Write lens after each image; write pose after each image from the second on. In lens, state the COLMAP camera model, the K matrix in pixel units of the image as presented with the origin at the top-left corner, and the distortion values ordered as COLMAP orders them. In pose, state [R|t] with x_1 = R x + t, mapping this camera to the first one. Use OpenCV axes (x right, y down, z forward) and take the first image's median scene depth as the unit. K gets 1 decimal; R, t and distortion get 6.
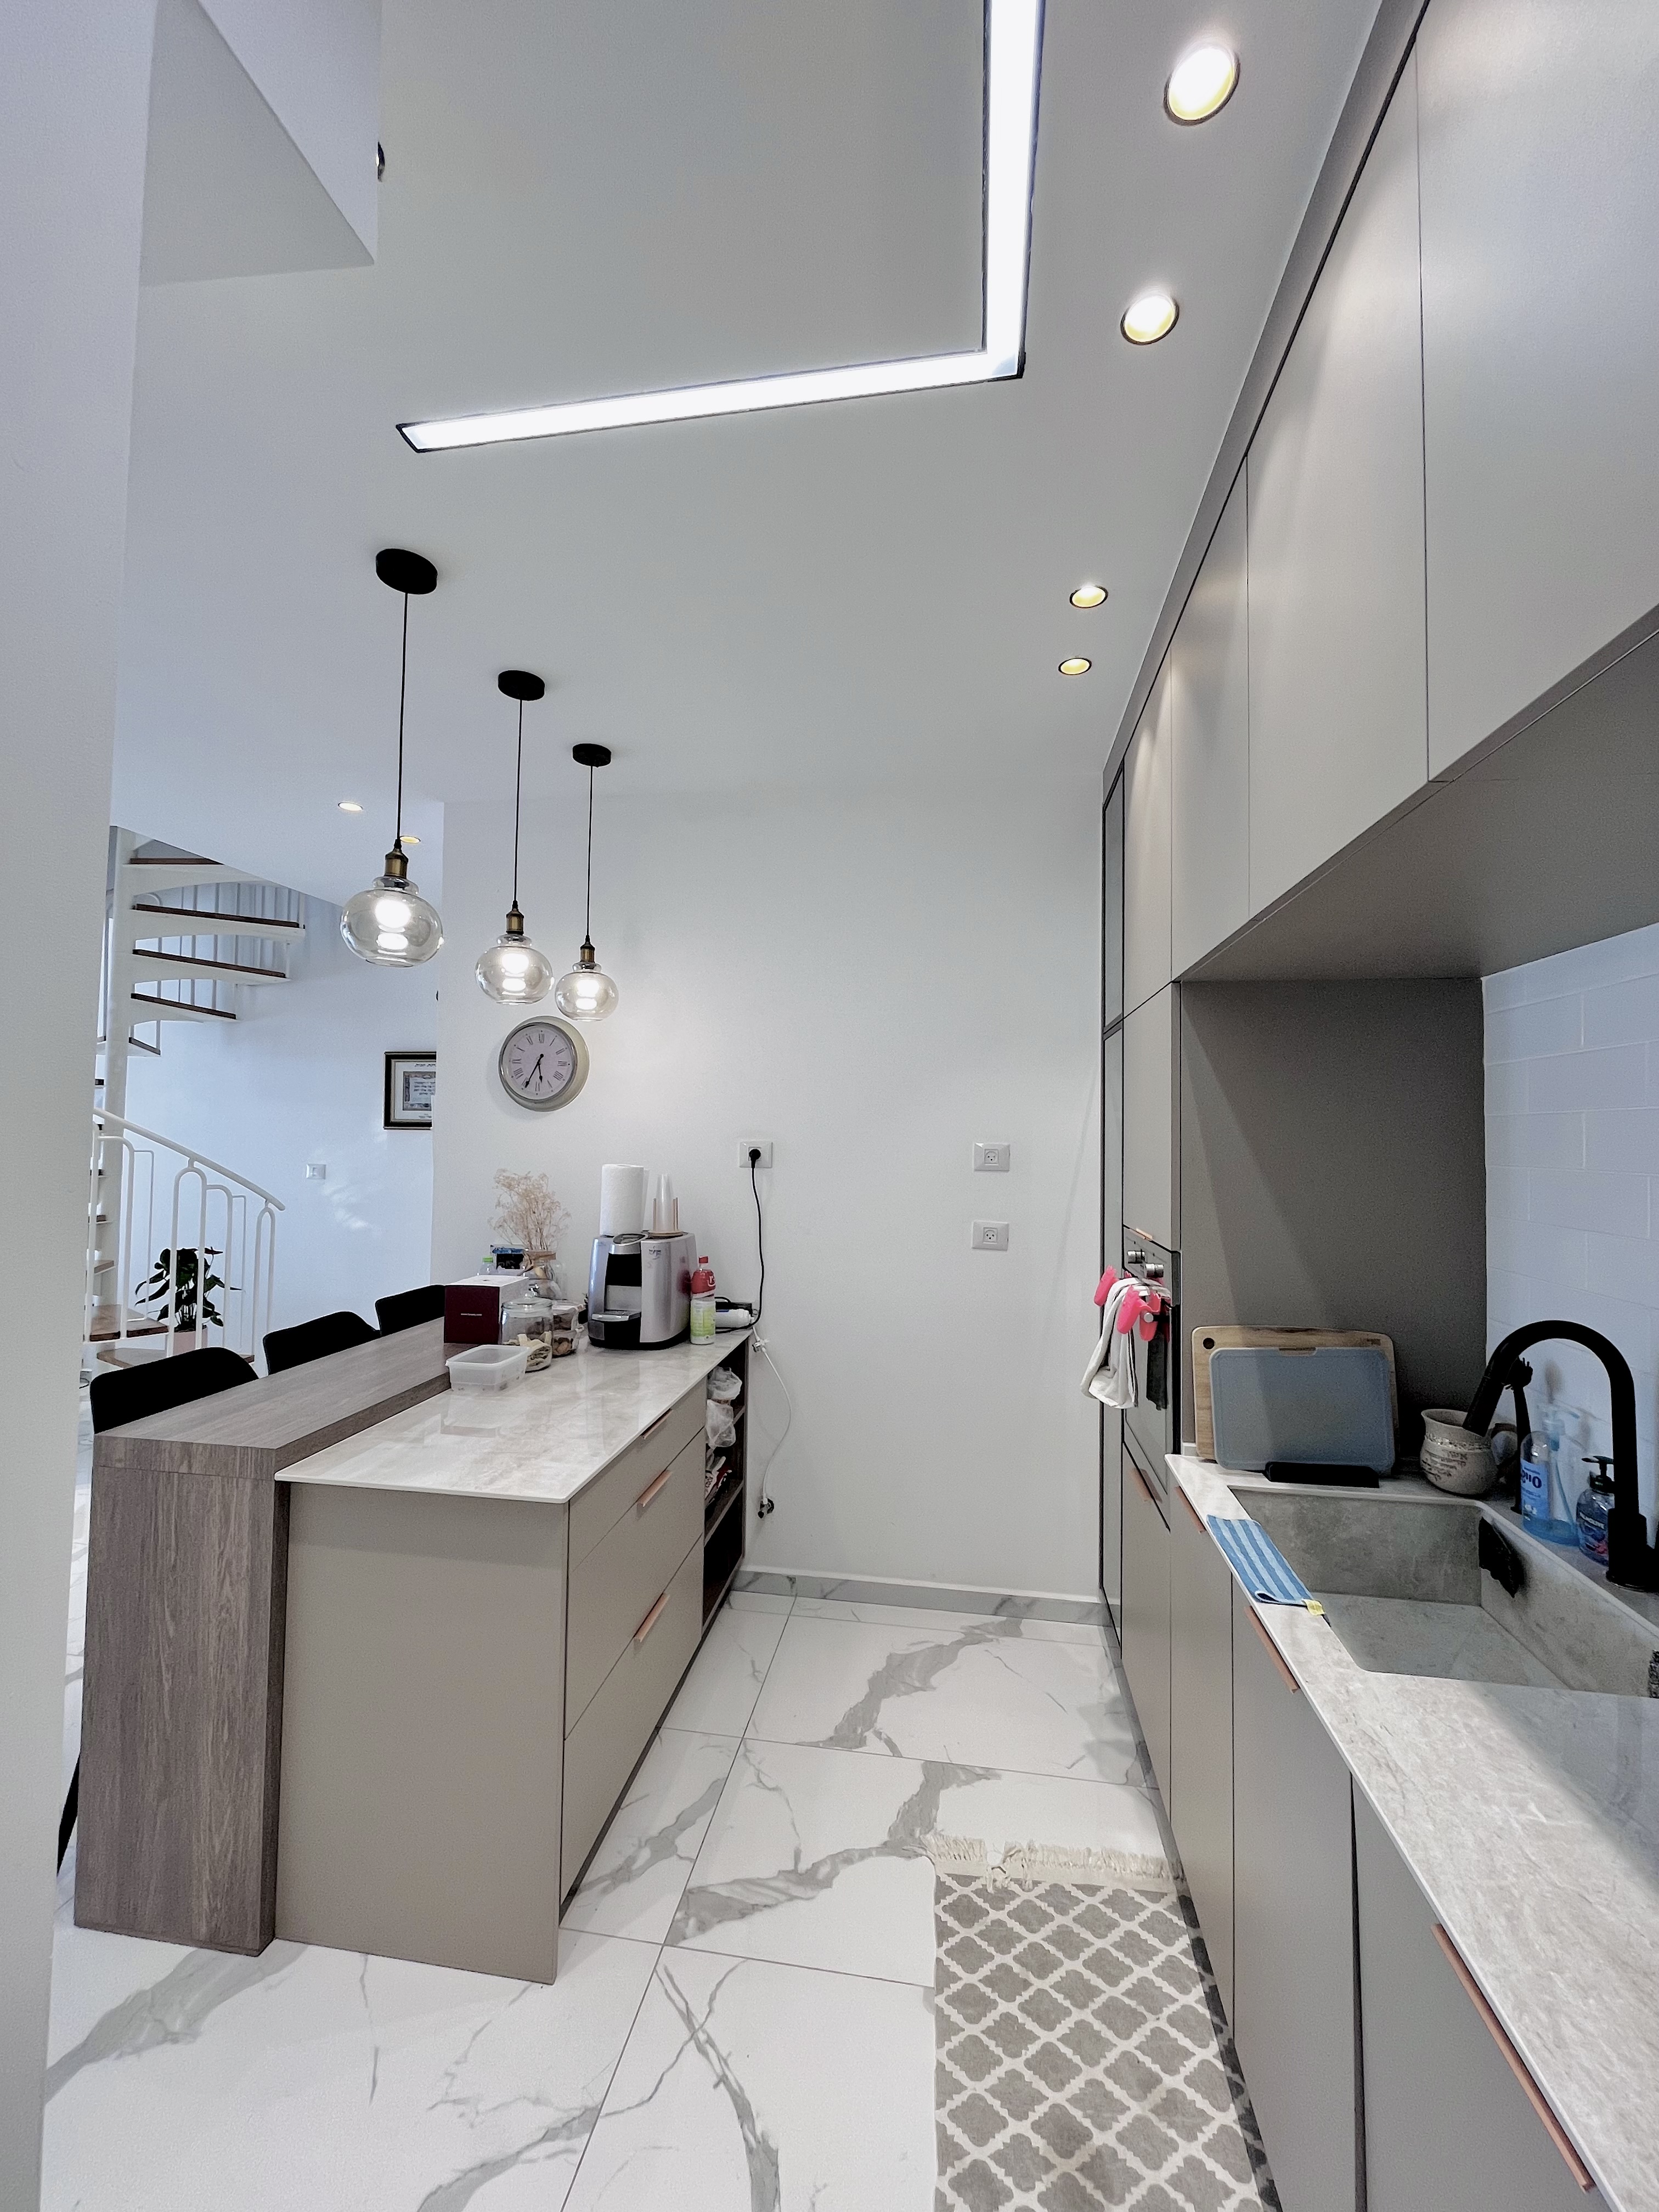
lens RADIAL K [[898.1, 0, 833.6], [0, 898.1, 1101.5], [0, 0, 1]] dist [-0.000518, -0.000339]
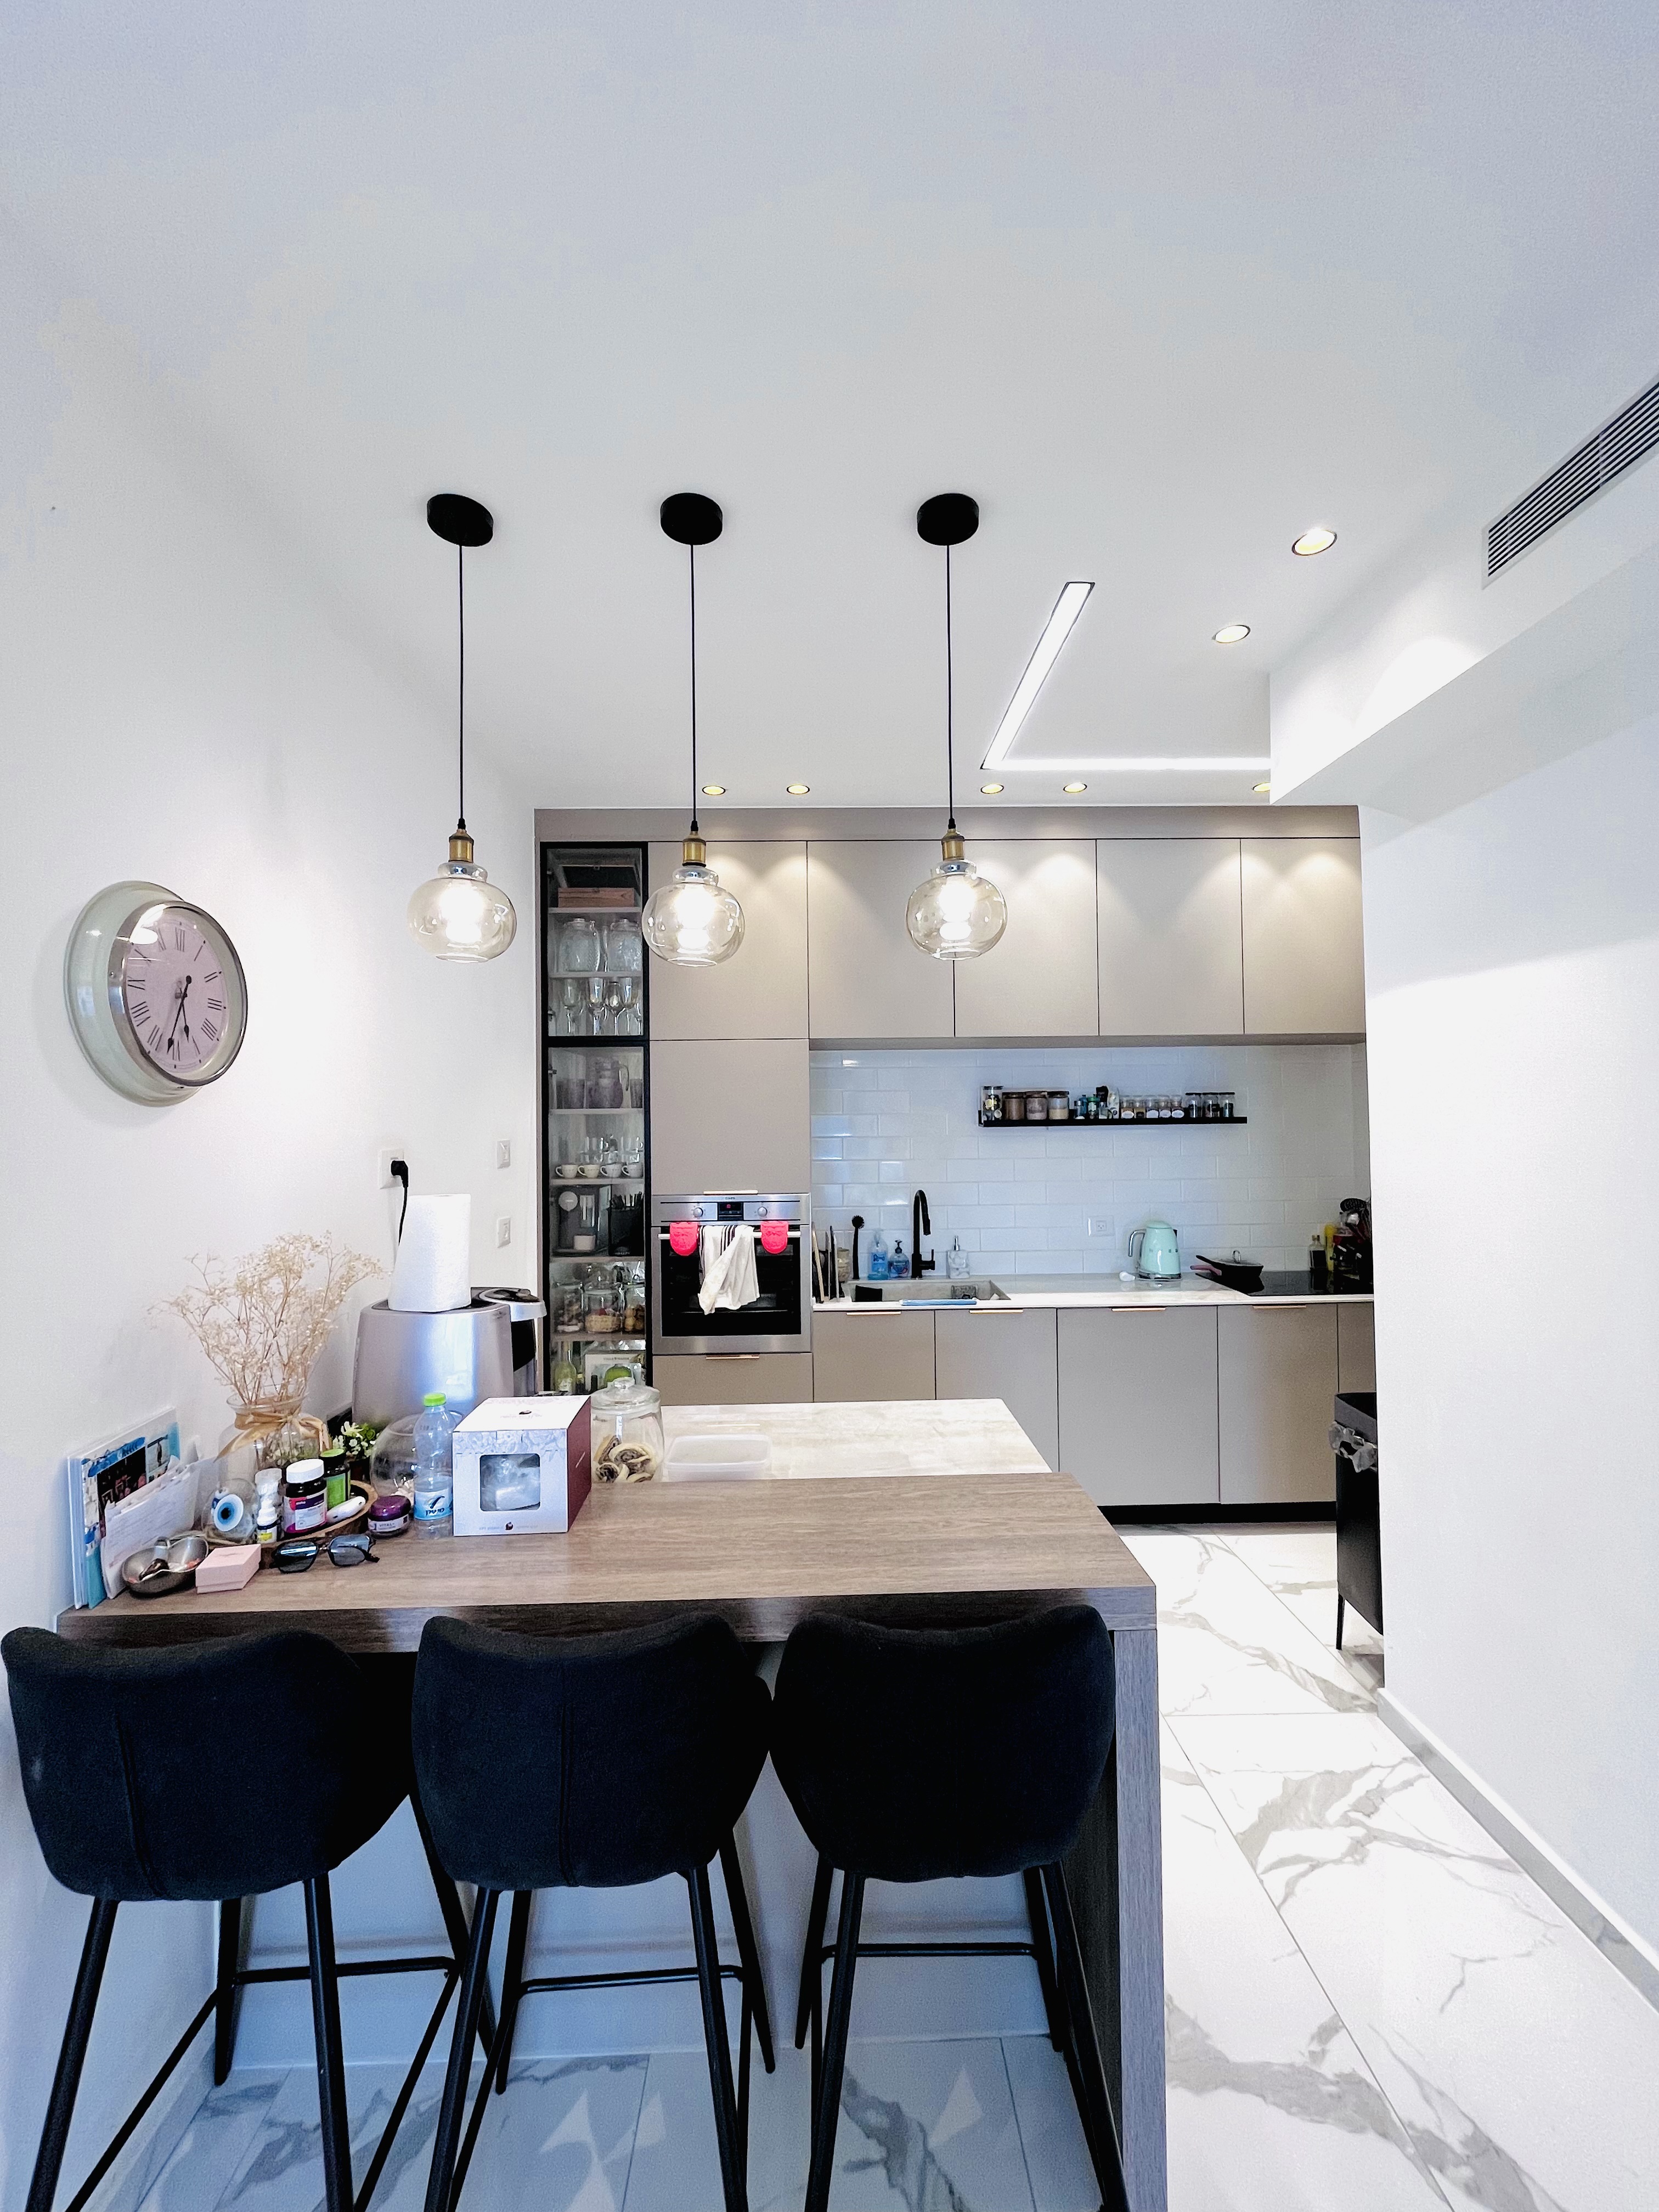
lens RADIAL K [[898.1, 0, 834.6], [0, 898.1, 1097.0], [0, 0, 1]] dist [-0.000518, -0.000339]
pose [[-0.172502, 0.009672, 0.984962, -1.488181], [-0.027629, 0.999511, -0.014653, 0.007597], [-0.984622, -0.029741, -0.172151, 1.387413]]
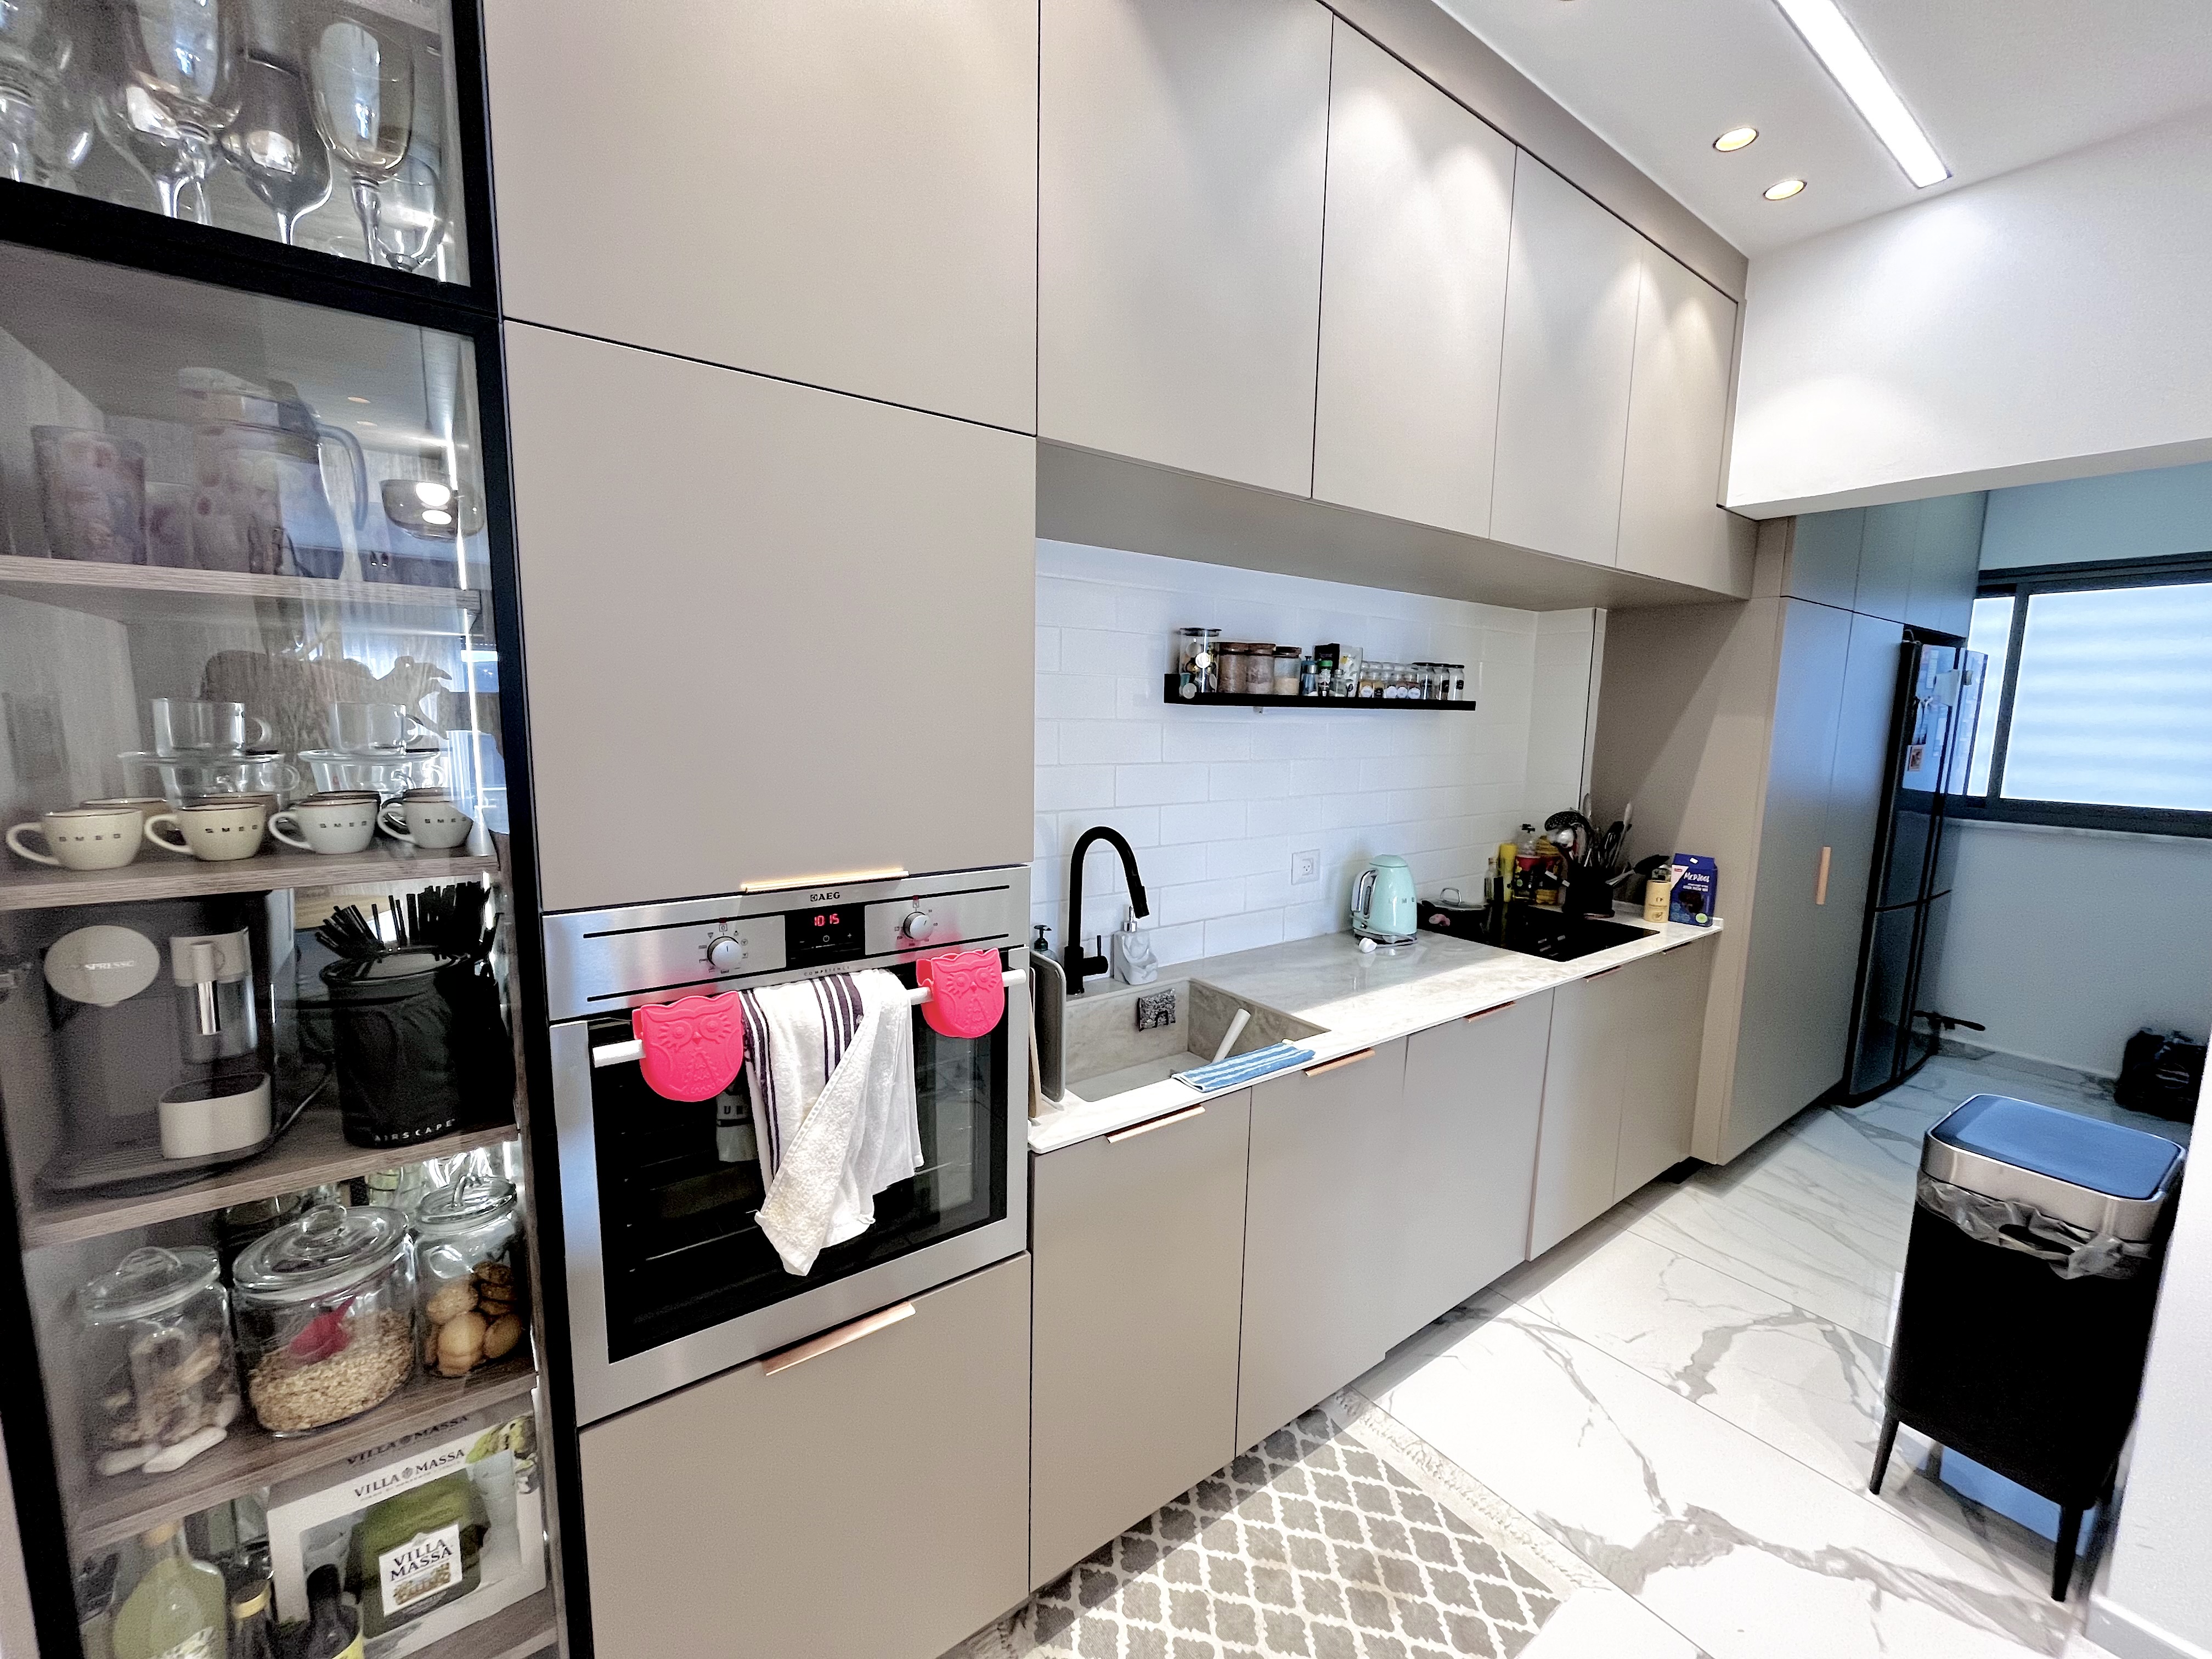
lens RADIAL K [[898.1, 0, 1109.2], [0, 898.1, 829.8], [0, 0, 1]] dist [-0.000518, -0.000339]
pose [[-0.707310, -0.124368, 0.695877, -0.134305], [-0.056441, 0.991195, 0.119779, 0.067573], [-0.704647, 0.045445, -0.708101, 1.573274]]
